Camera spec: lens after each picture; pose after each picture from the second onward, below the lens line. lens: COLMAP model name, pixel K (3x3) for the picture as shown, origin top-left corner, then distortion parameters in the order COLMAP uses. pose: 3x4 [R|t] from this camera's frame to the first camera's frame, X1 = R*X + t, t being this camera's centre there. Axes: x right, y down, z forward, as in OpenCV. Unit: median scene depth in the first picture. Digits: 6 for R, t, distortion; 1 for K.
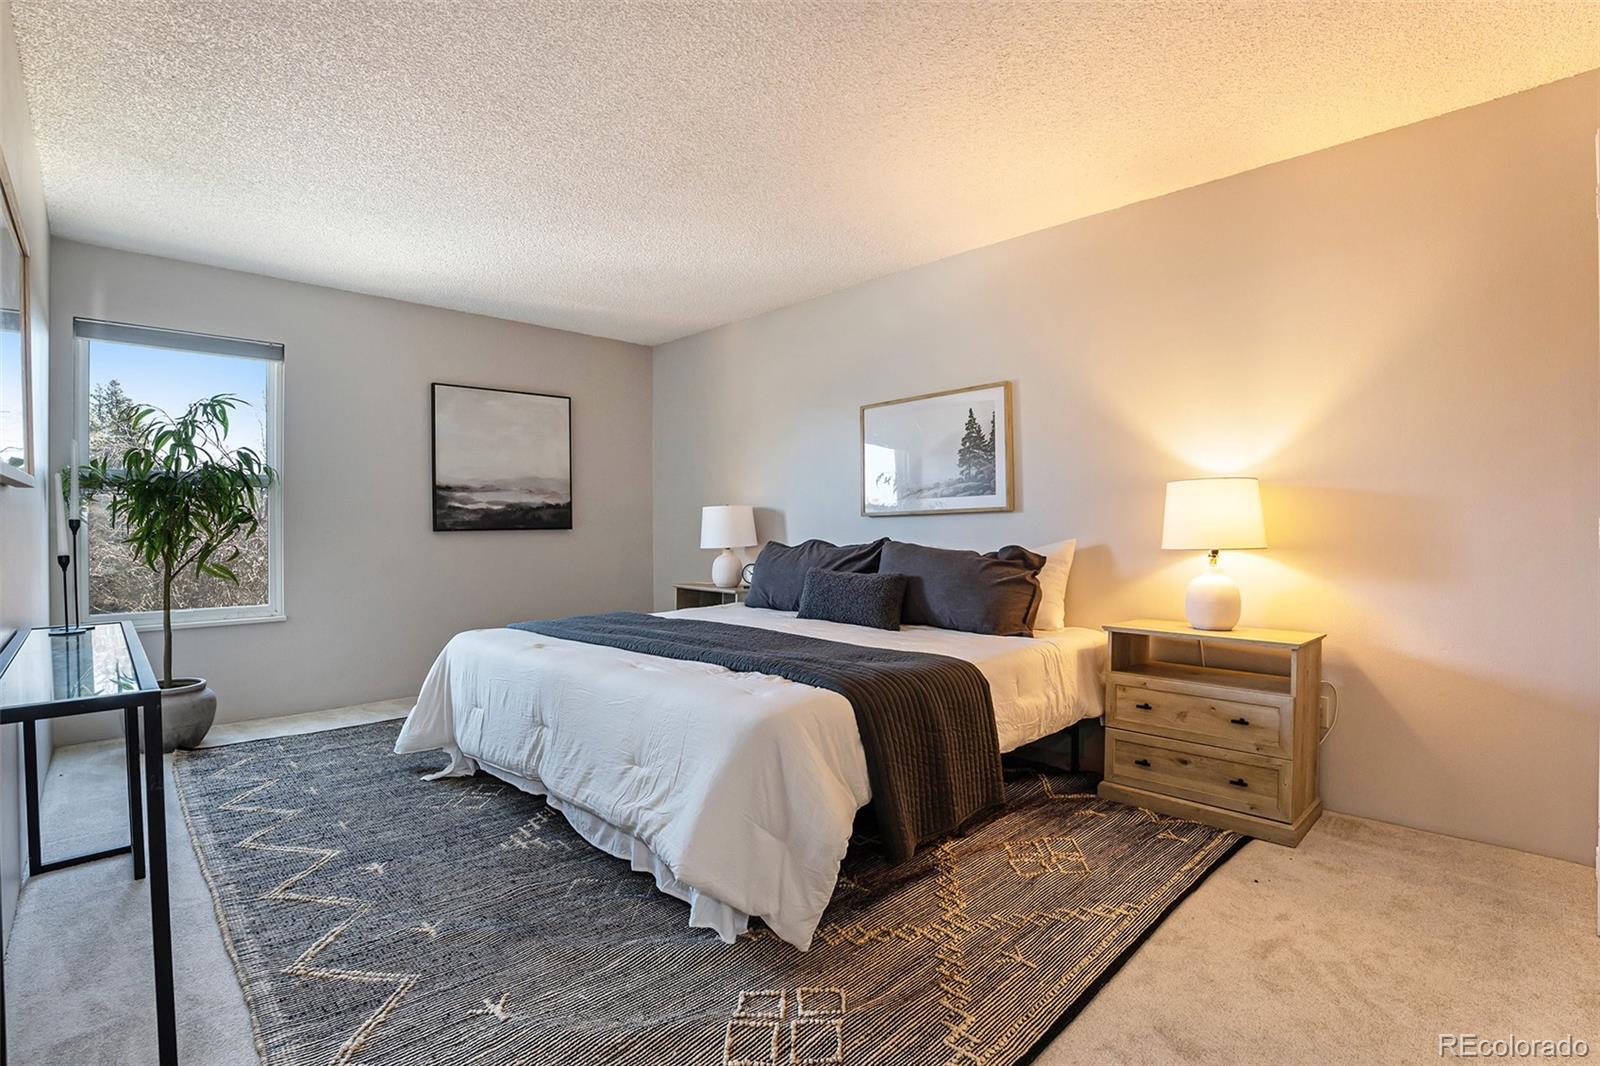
lens RADIAL K [[735.6, 0, 813.9], [0, 735.6, 538.7], [0, 0, 1]] dist [-0.027089, 0.000532]
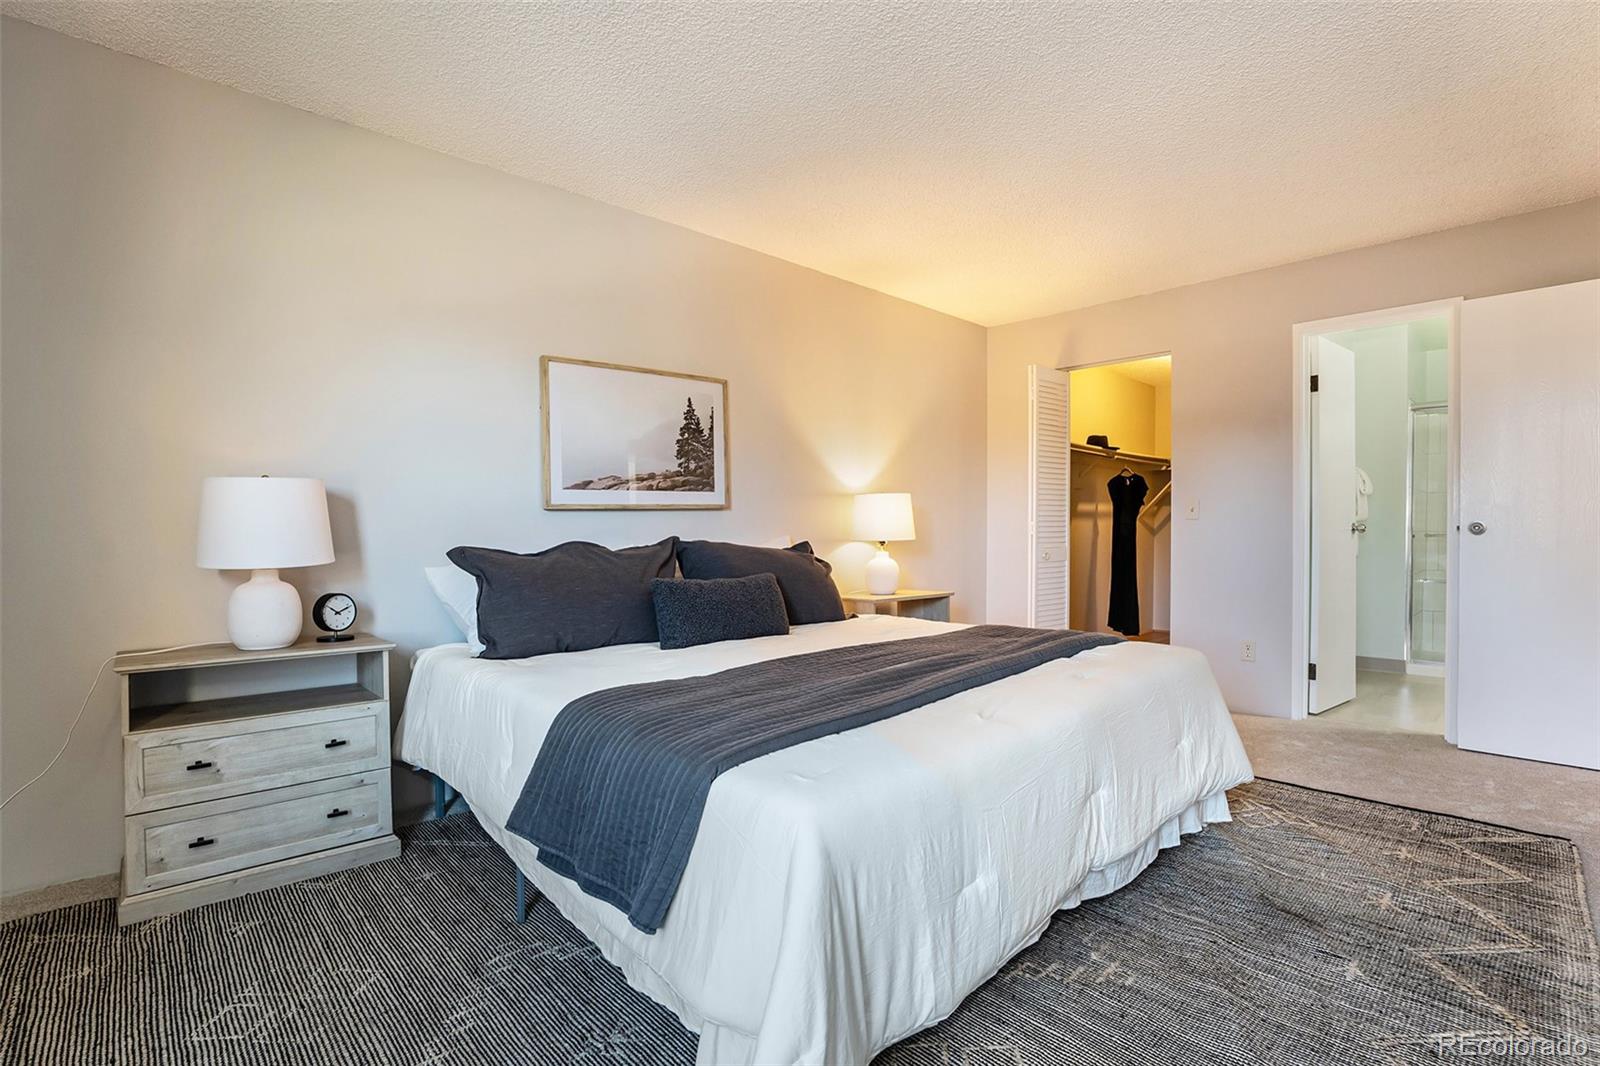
lens RADIAL K [[735.6, 0, 813.9], [0, 735.6, 538.7], [0, 0, 1]] dist [-0.027089, 0.000532]
pose [[0.067537, -0.014053, 0.997618, -0.713760], [0.019455, 0.999729, 0.012765, -0.006532], [-0.997527, 0.018546, 0.067792, 0.782509]]
